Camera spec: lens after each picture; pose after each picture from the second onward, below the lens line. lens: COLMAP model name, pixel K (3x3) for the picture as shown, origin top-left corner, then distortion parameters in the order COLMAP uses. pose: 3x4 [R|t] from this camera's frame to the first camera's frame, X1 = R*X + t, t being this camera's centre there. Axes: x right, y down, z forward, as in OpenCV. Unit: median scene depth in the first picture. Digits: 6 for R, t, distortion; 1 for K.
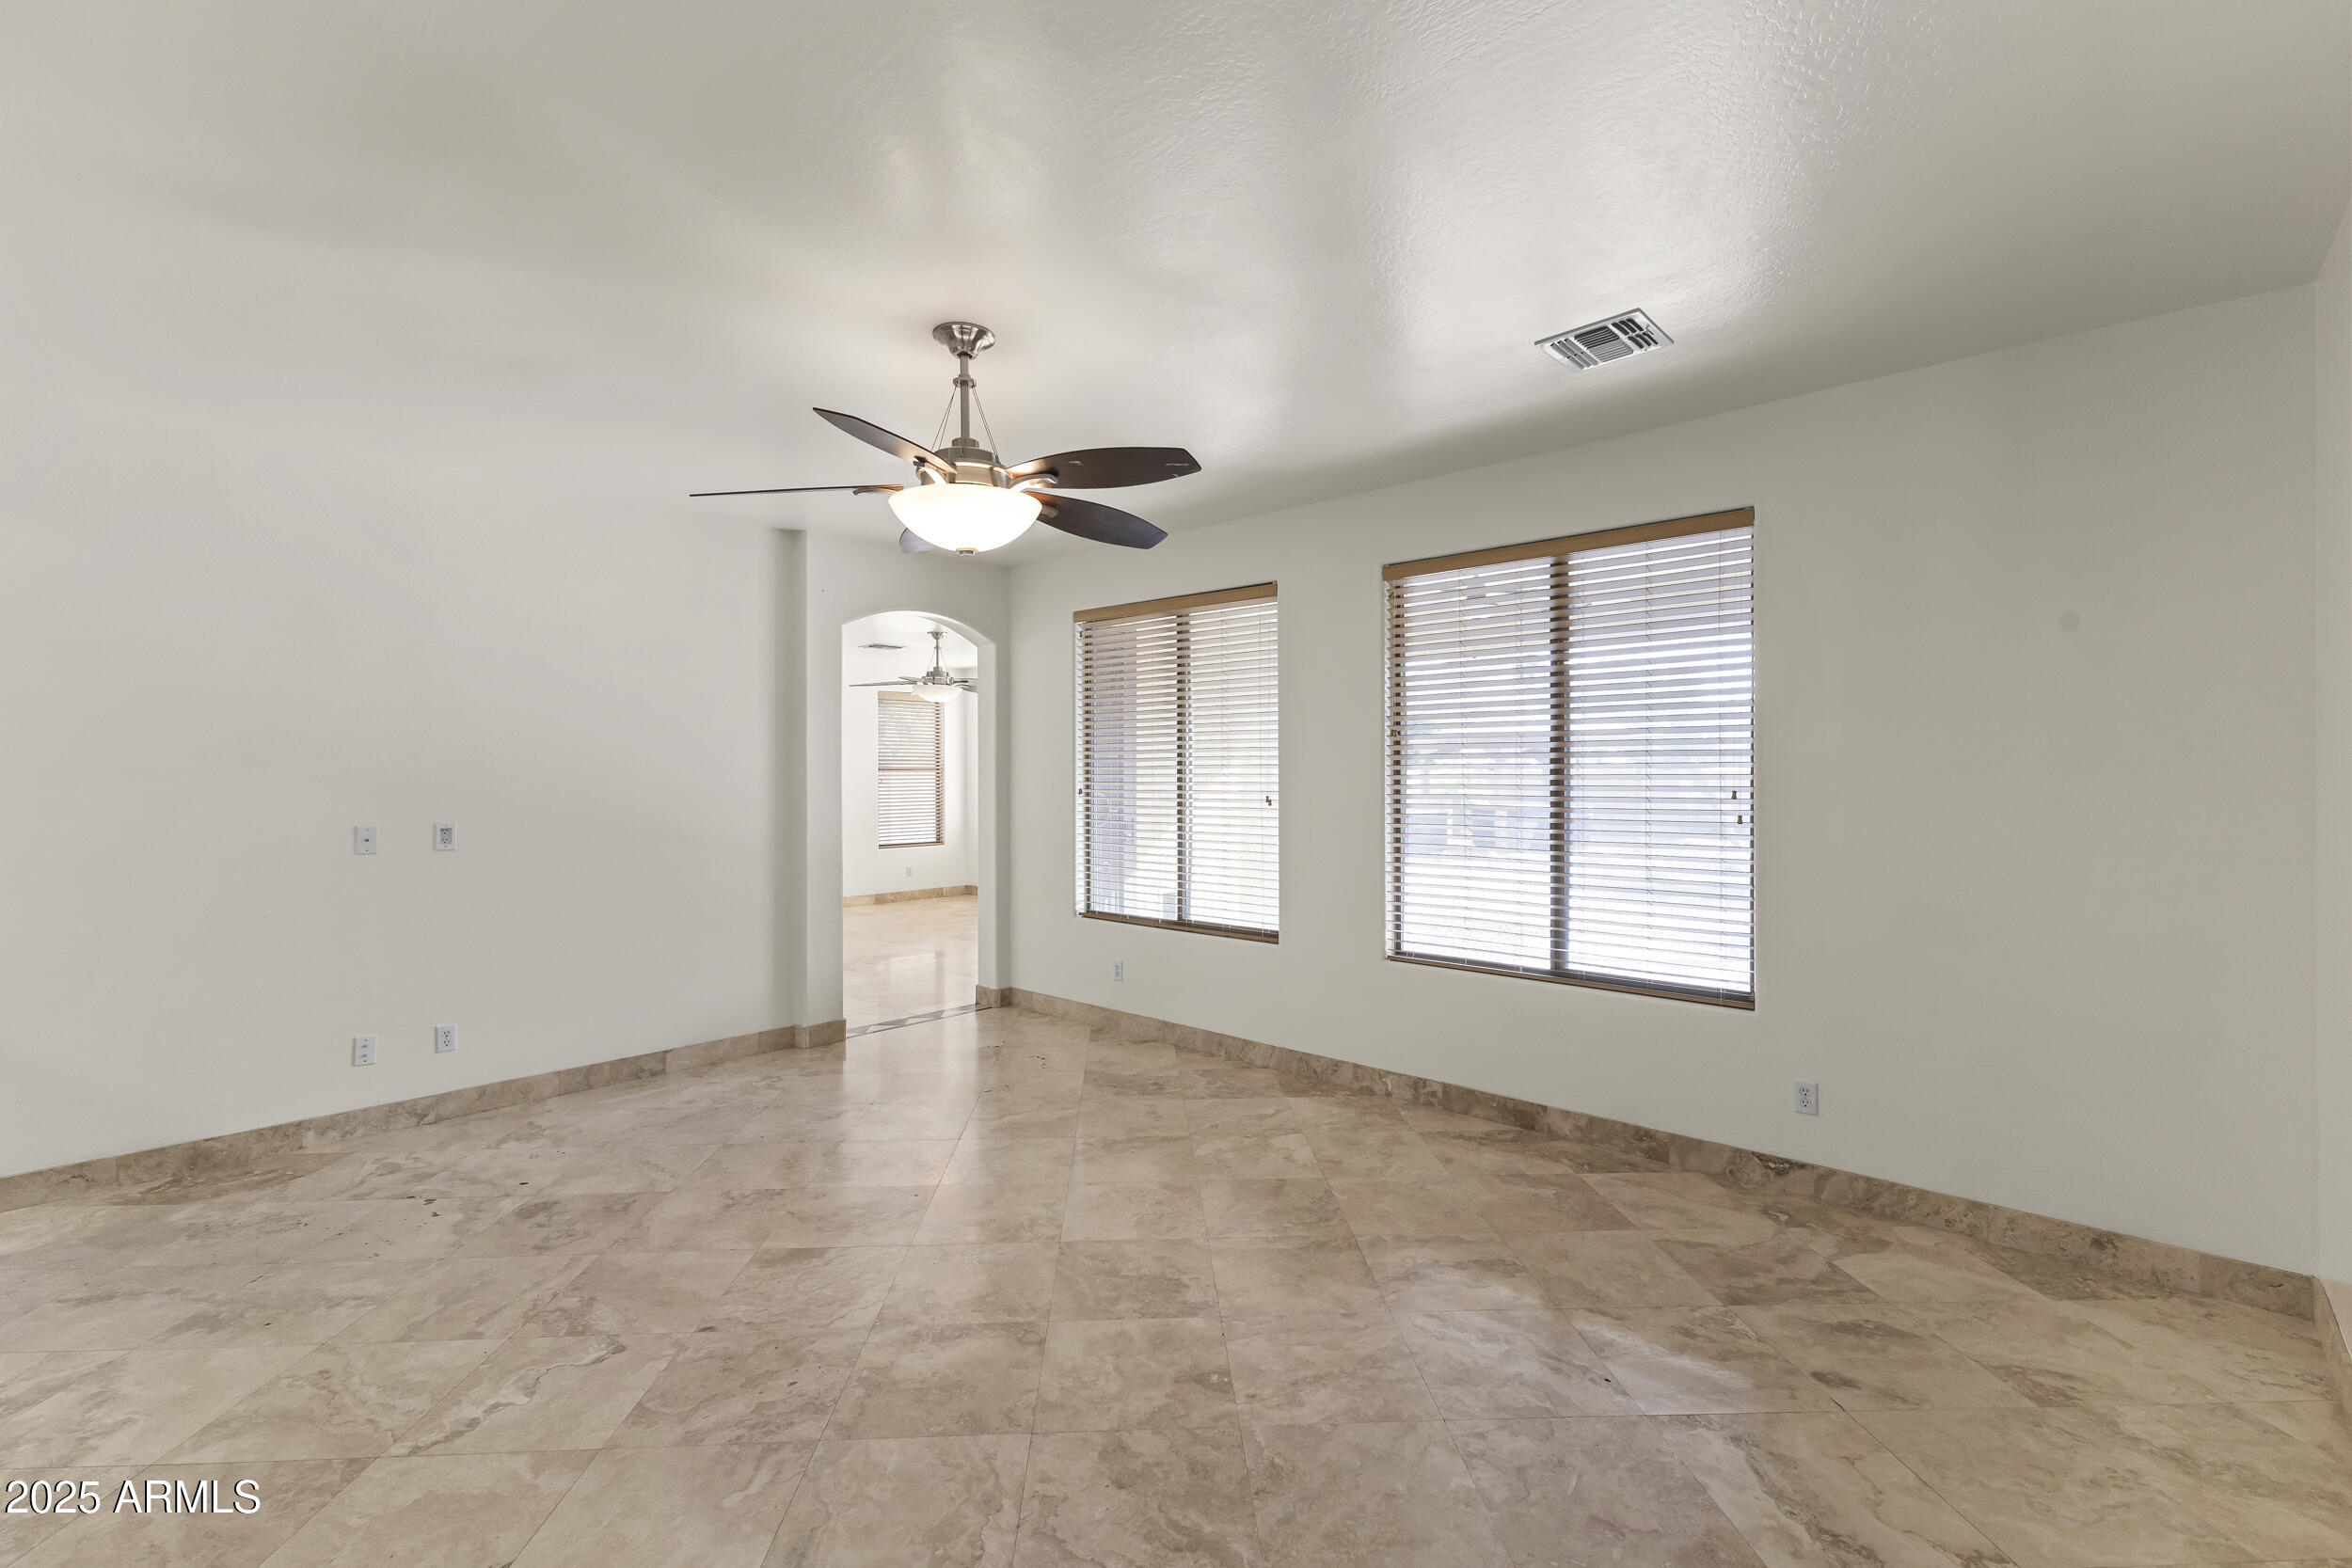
lens RADIAL K [[1007.1, 0, 1176.0], [0, 1007.1, 784.0], [0, 0, 1]] dist [0.017658, -0.001074]
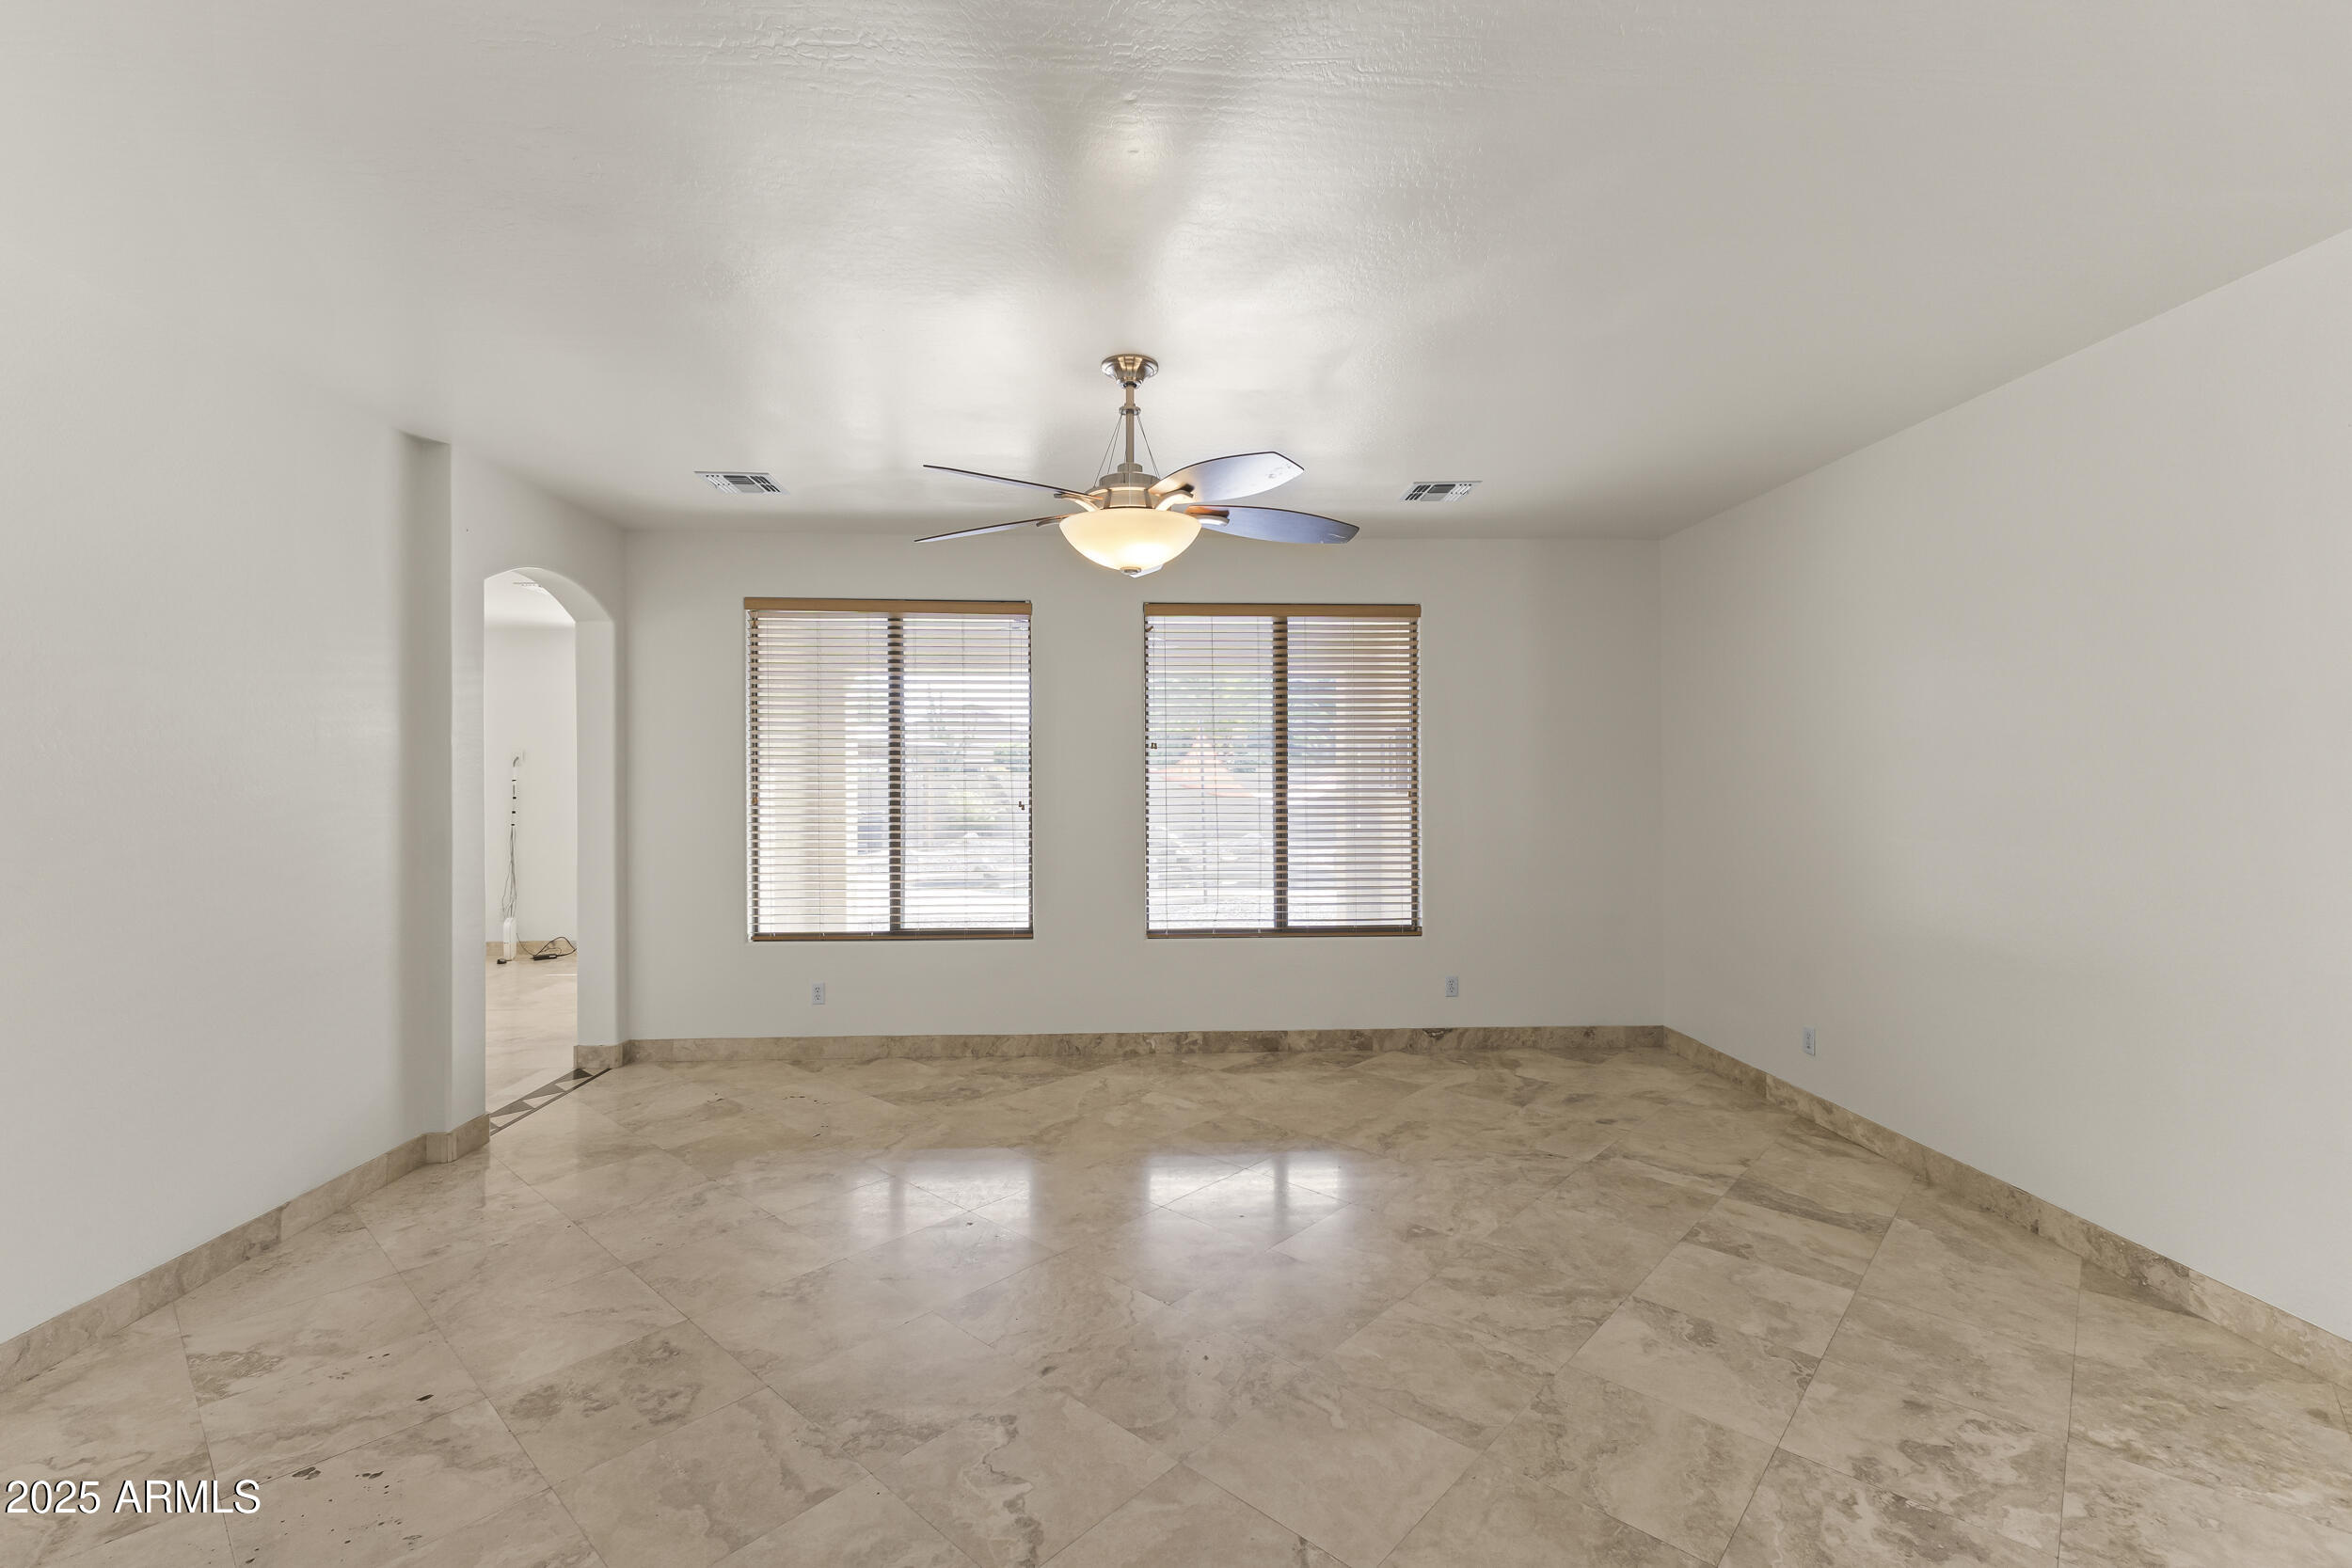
lens RADIAL K [[1007.1, 0, 1176.0], [0, 1007.1, 784.0], [0, 0, 1]] dist [0.017658, -0.001074]
pose [[0.710878, -0.001489, 0.703314, -0.656905], [0.005446, 0.999979, -0.003388, -0.001767], [-0.703294, 0.006239, 0.710872, 0.155536]]
